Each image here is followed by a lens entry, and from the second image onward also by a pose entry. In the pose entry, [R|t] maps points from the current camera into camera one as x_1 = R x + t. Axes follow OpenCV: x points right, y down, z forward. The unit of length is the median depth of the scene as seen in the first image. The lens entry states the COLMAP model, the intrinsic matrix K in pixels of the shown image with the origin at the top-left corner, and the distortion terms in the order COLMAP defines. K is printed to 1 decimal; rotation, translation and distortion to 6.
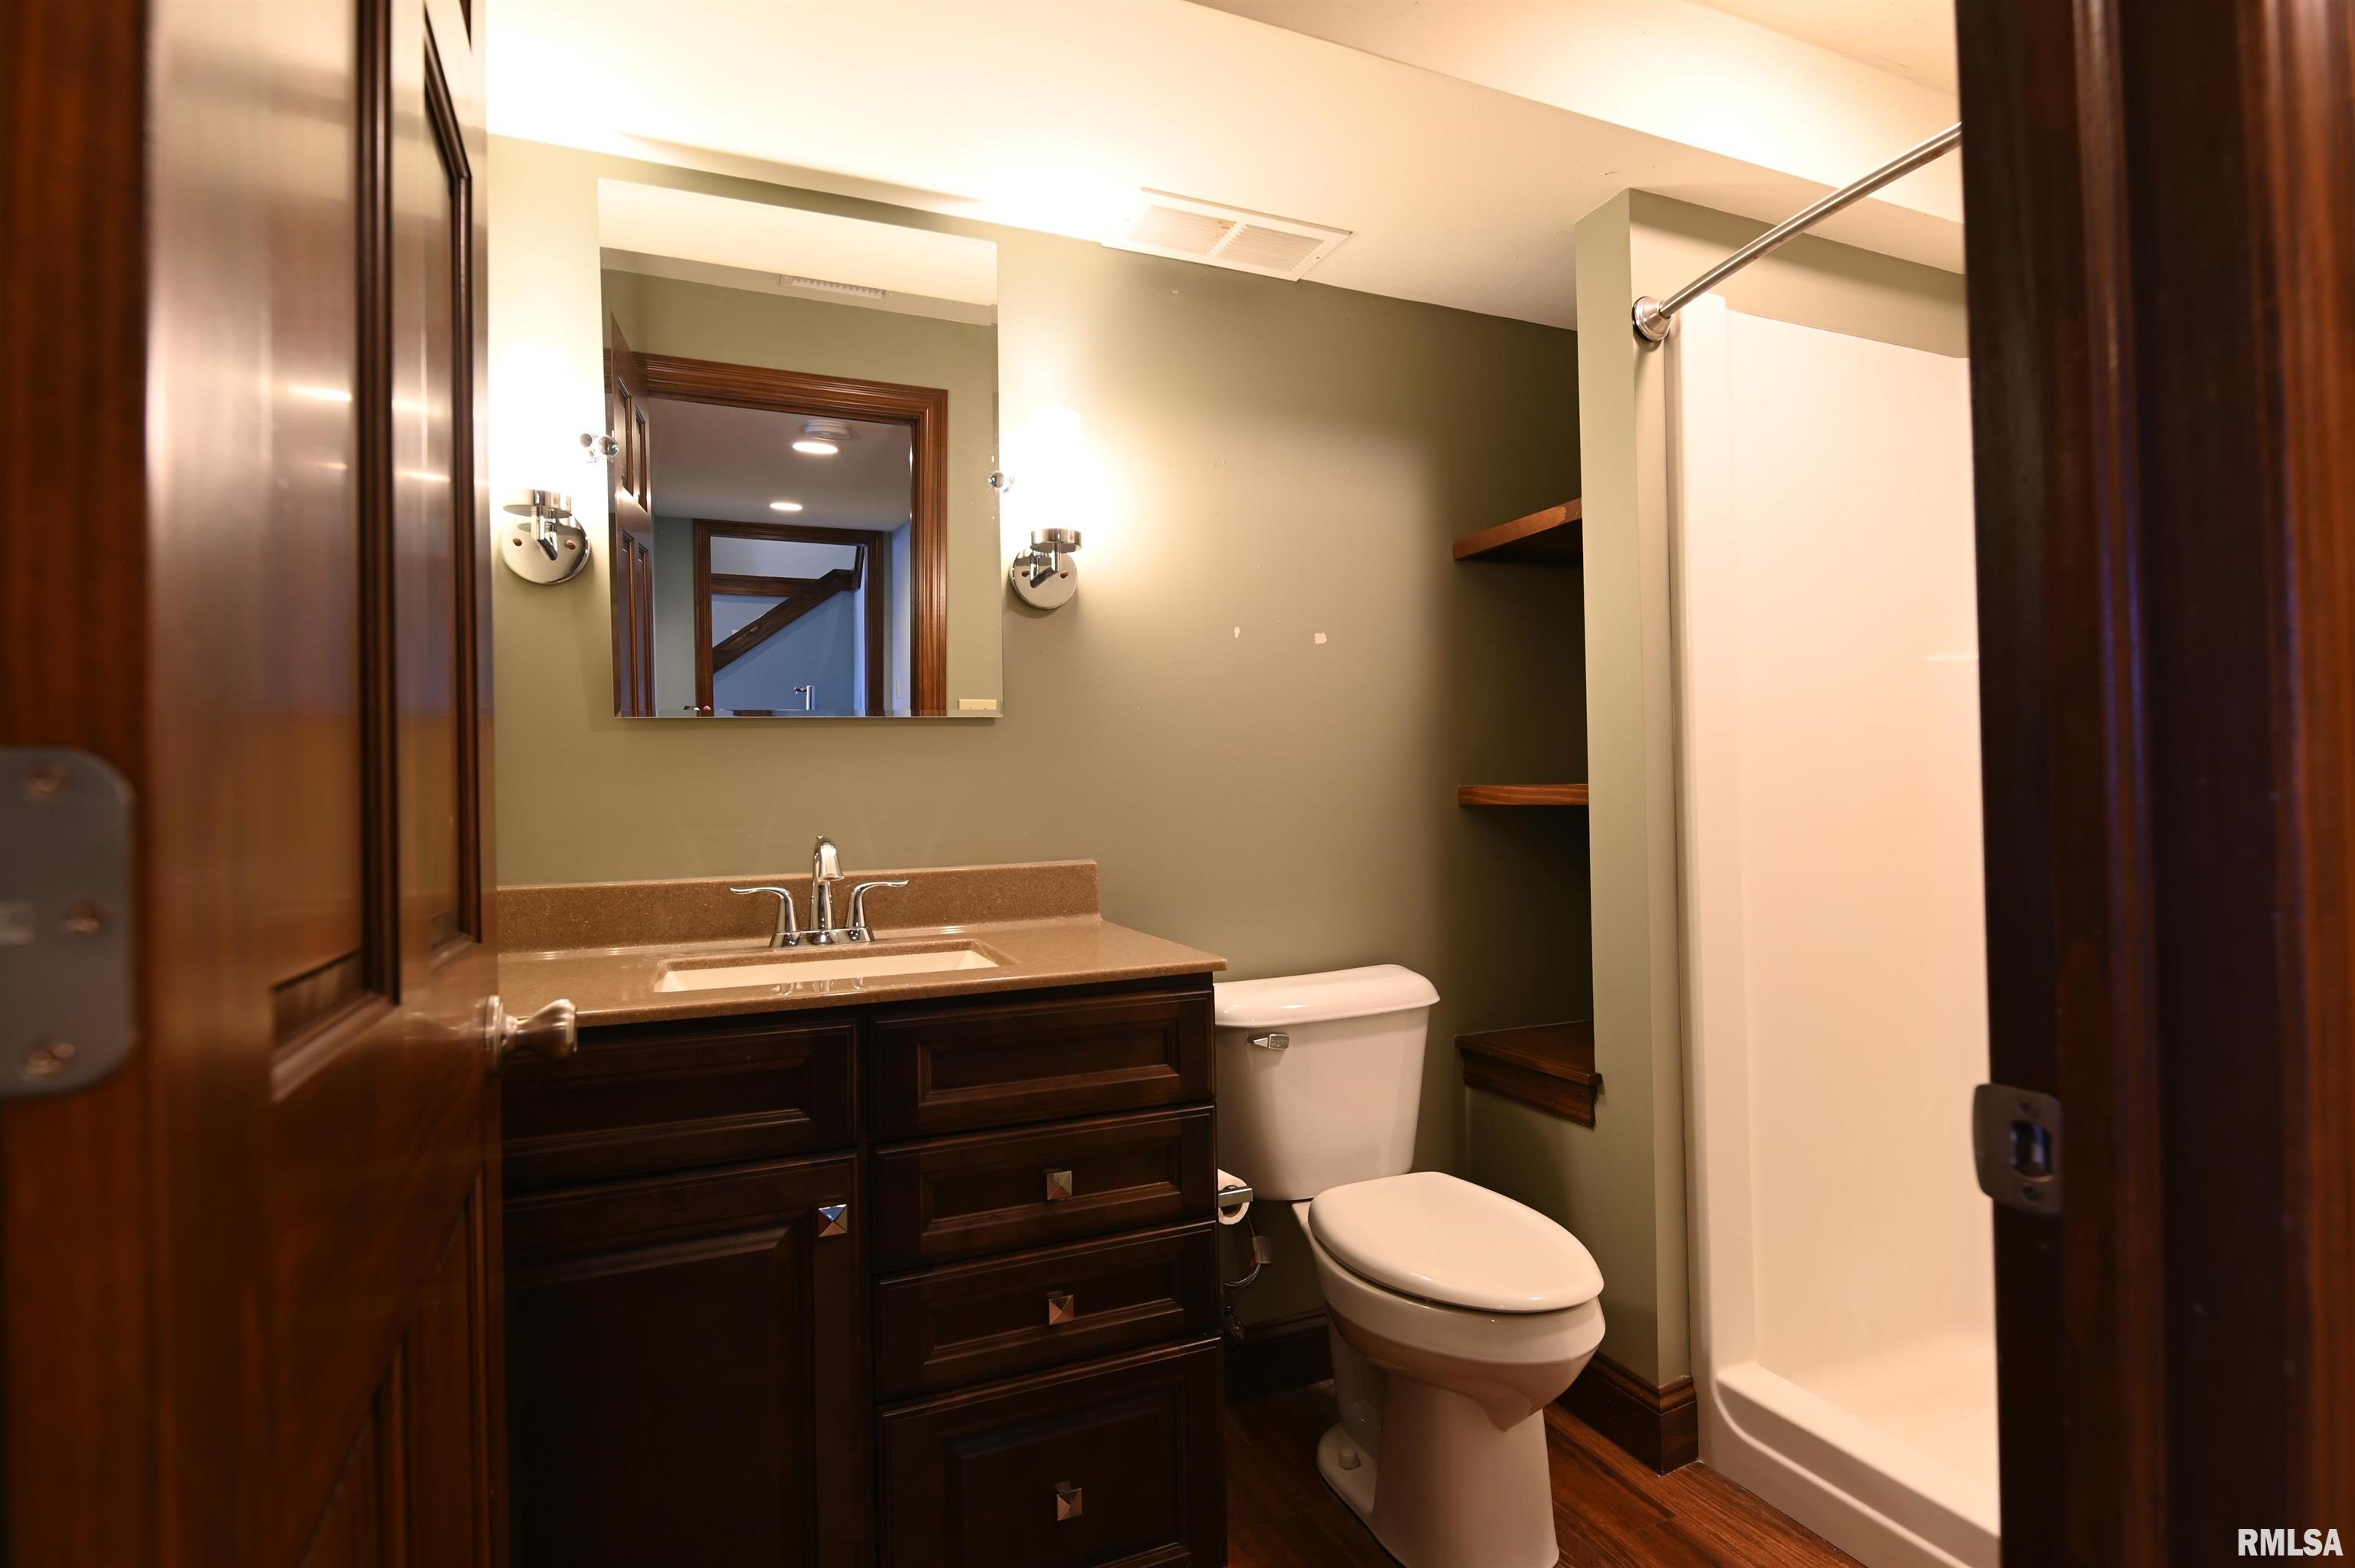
lens RADIAL K [[1079.6, 0, 1190.5], [0, 1079.6, 786.4], [0, 0, 1]] dist [0.000783, -0.009701]
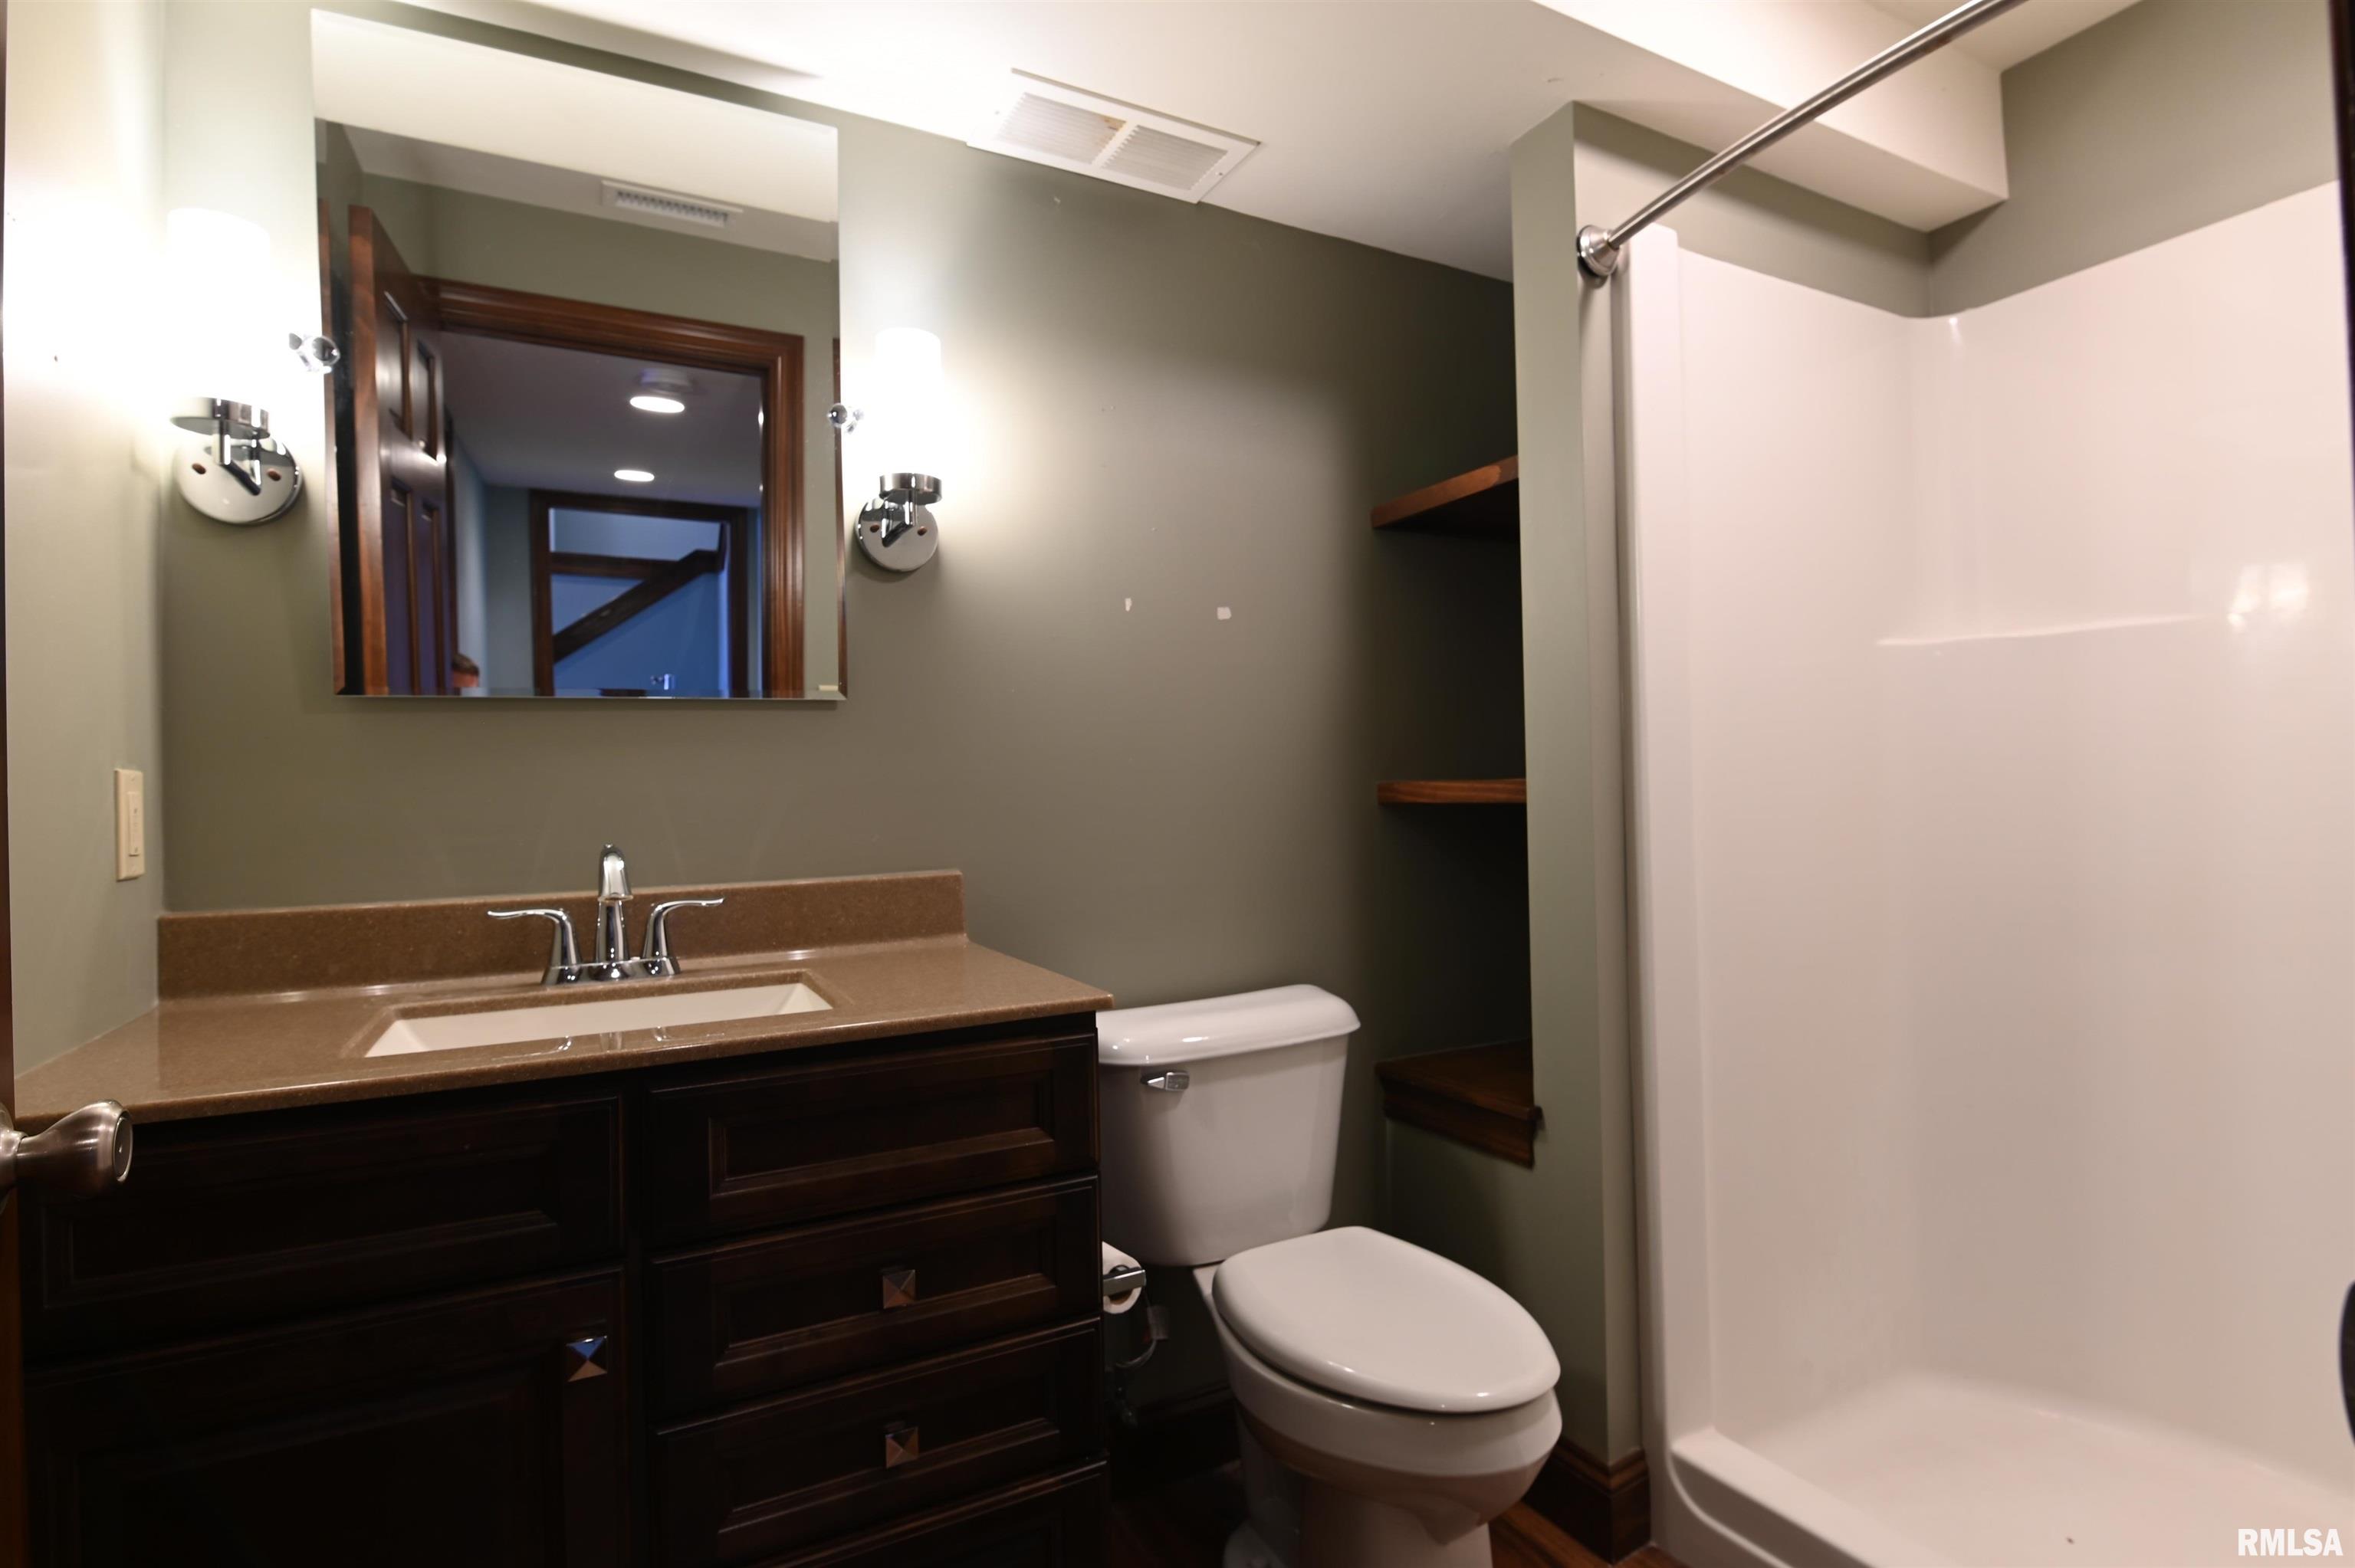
lens RADIAL K [[1133.0, 0, 1177.5], [0, 1133.0, 784.0], [0, 0, 1]] dist [-0.000191, -0.000046]
pose [[0.996667, -0.001820, 0.081562, 0.009215], [0.001831, 0.999998, -0.000061, 0.001276], [-0.081562, 0.000211, 0.996668, 0.106535]]
